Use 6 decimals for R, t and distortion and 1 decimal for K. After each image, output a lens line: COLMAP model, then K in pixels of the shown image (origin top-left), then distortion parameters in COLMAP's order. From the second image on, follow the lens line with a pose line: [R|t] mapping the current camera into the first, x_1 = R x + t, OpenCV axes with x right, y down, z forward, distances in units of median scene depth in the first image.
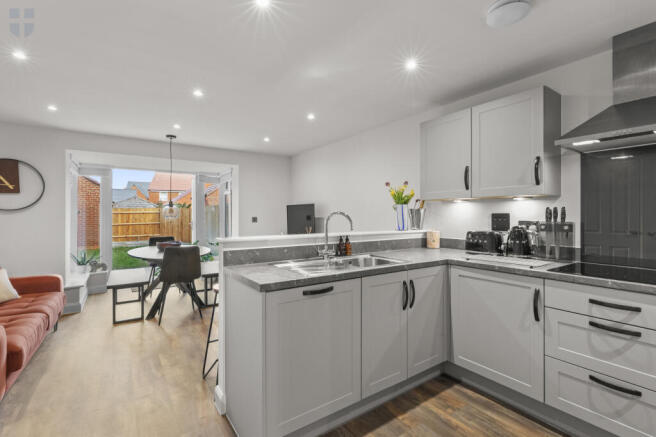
lens RADIAL K [[302.3, 0, 327.5], [0, 302.3, 213.3], [0, 0, 1]] dist [0.000154, -0.000292]
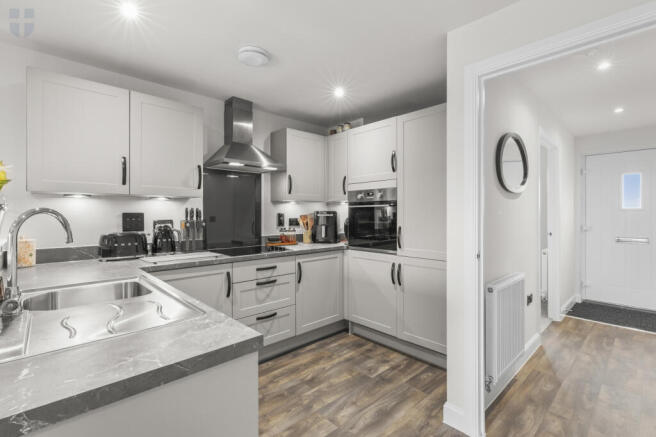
lens RADIAL K [[302.3, 0, 327.5], [0, 302.3, 213.3], [0, 0, 1]] dist [0.000154, -0.000292]
pose [[-0.146922, -0.000387, 0.989148, -0.636395], [-0.003789, 0.999993, -0.000171, 0.000386], [-0.989141, -0.003773, -0.146922, 0.776822]]
